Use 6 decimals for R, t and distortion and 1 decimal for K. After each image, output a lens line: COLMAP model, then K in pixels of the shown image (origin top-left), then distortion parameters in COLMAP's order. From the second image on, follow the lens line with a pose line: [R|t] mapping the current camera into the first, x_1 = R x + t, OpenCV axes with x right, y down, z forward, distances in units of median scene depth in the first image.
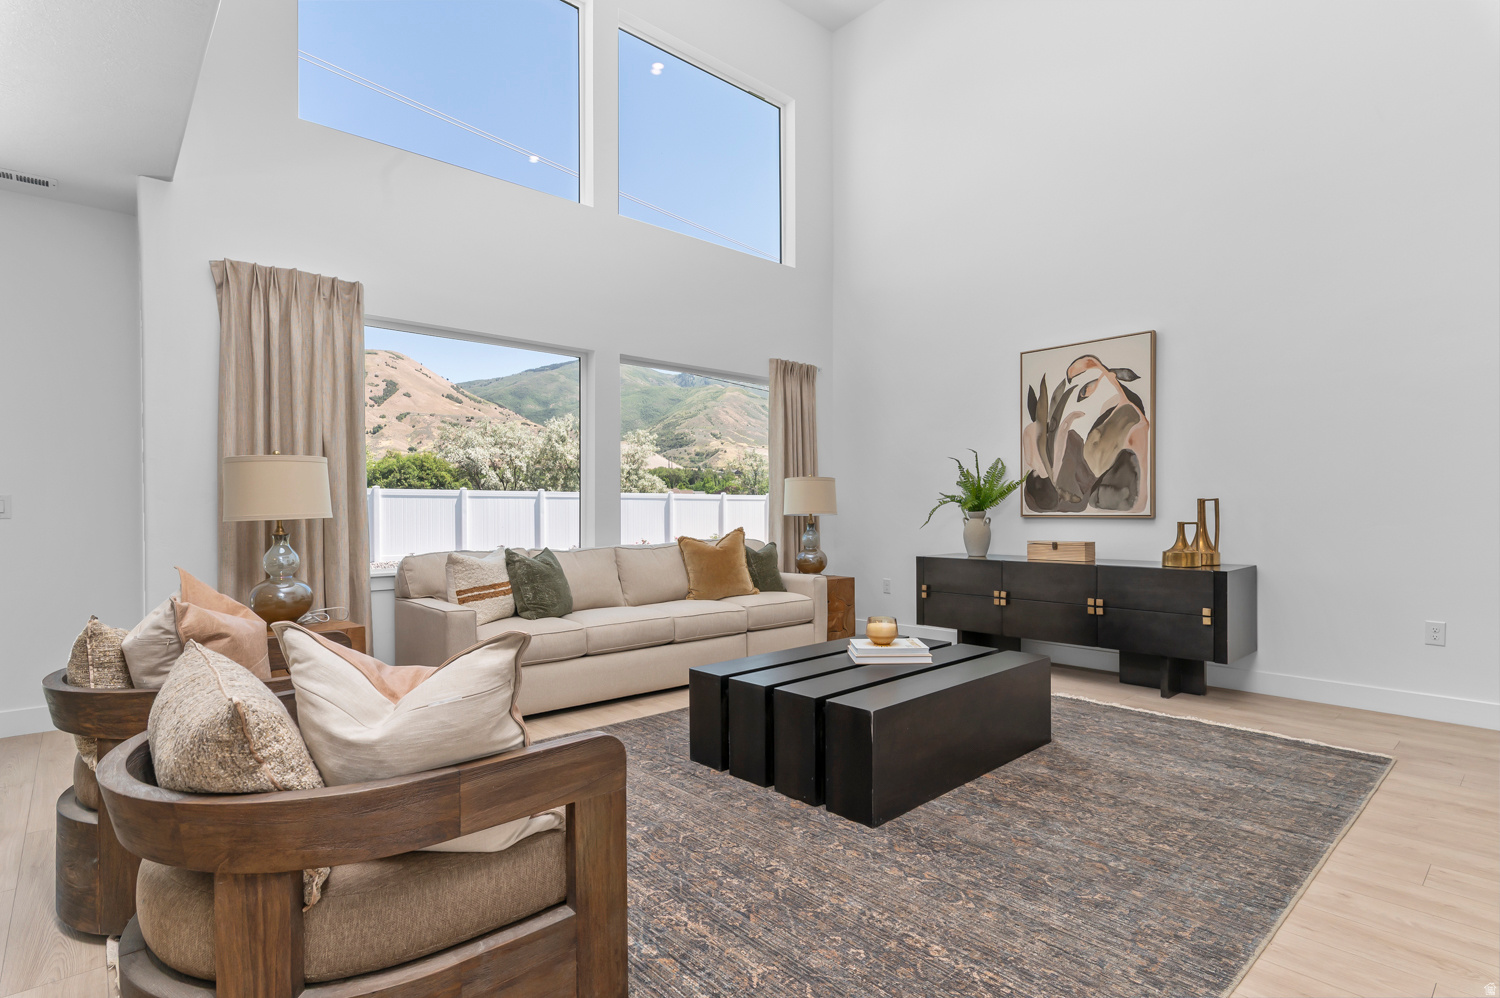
lens RADIAL K [[751.0, 0, 759.6], [0, 751.0, 511.7], [0, 0, 1]] dist [-0.001684, 0.000017]
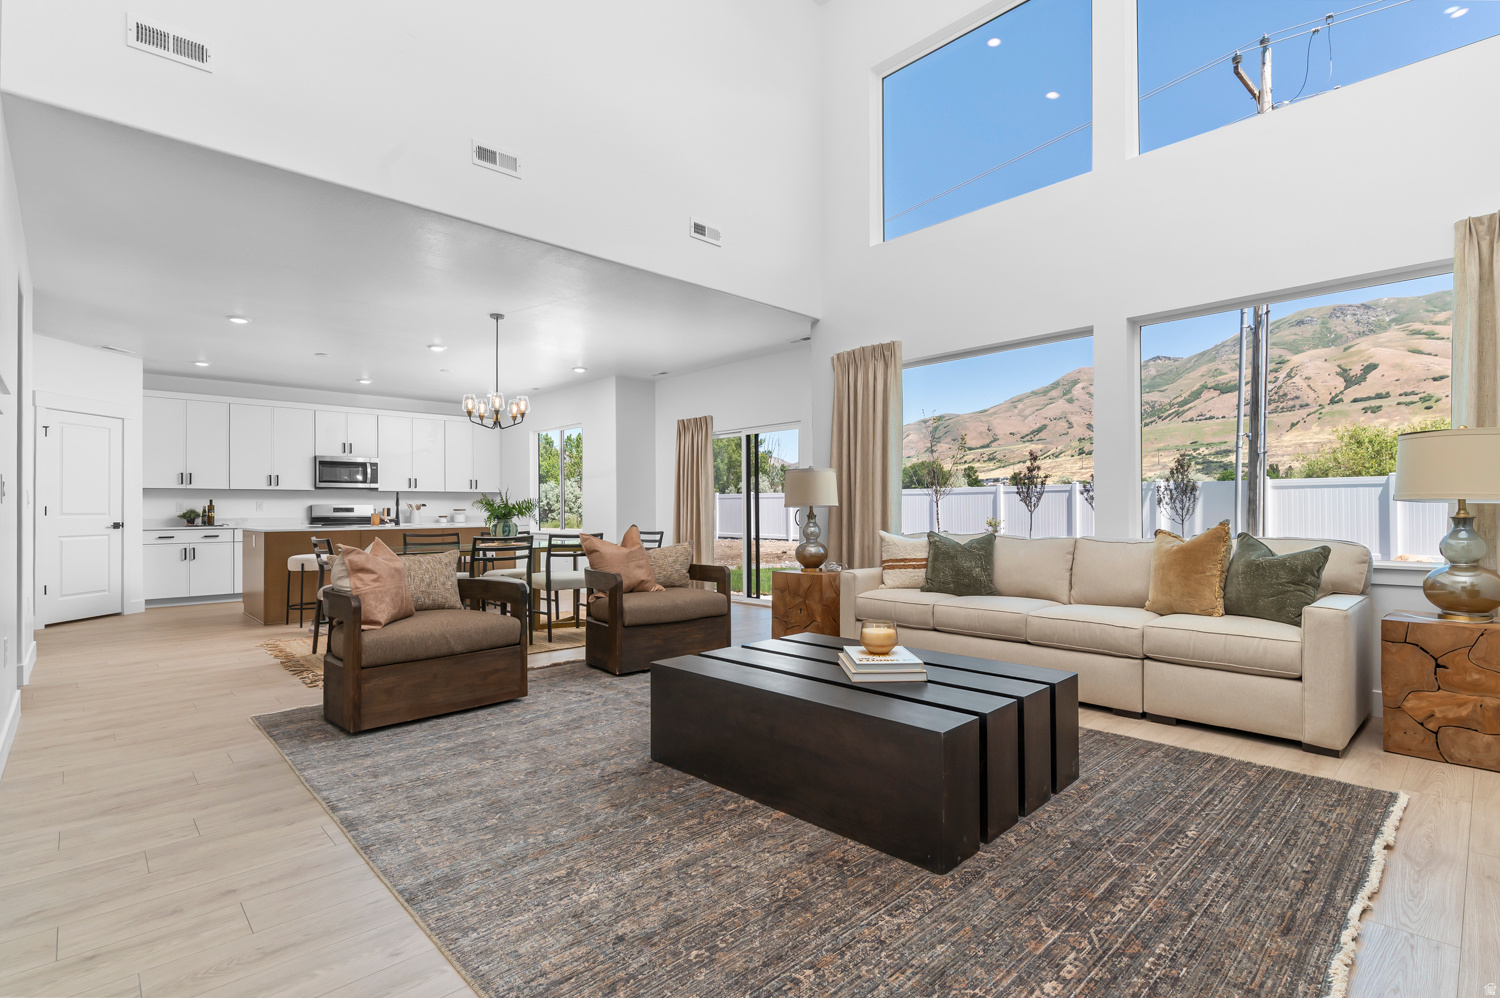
lens RADIAL K [[705.1, 0, 753.5], [0, 705.1, 505.7], [0, 0, 1]] dist [-0.002971, -0.000021]
pose [[0.015489, -0.004279, -0.999871, 0.718809], [0.001970, 0.999989, -0.004249, 0.011168], [0.999878, -0.001904, 0.015498, 0.639940]]
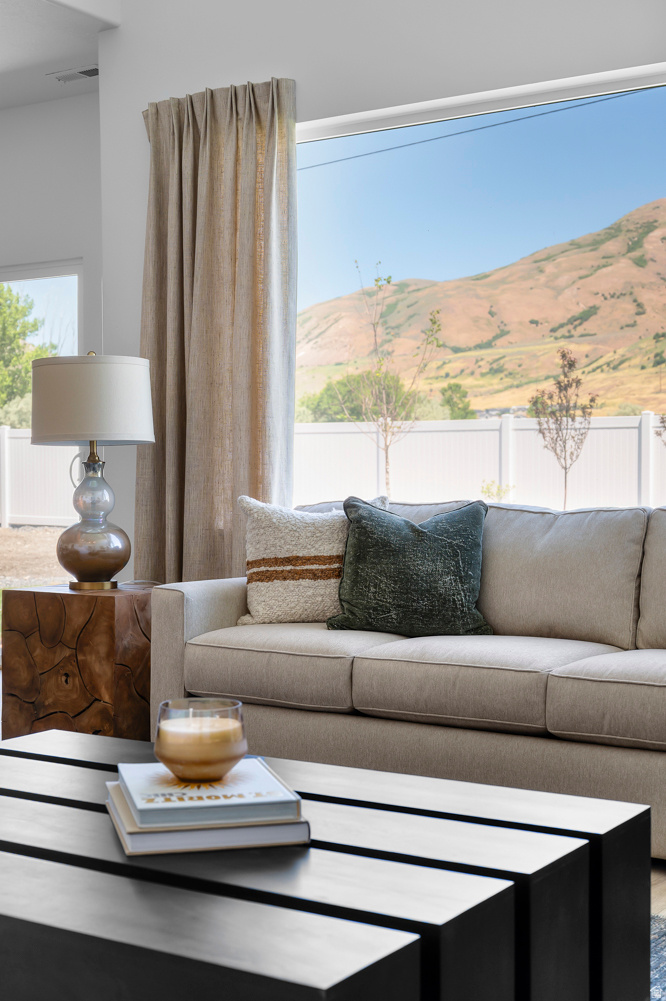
lens RADIAL K [[1431.2, 0, 333.0], [0, 1431.2, 500.5], [0, 0, 1]] dist [0.034470, 0.016954]
pose [[0.226514, 0.023650, -0.973721, 0.616781], [-0.001759, 0.999713, 0.023872, 0.024668], [0.974006, -0.003694, 0.226491, 0.688037]]
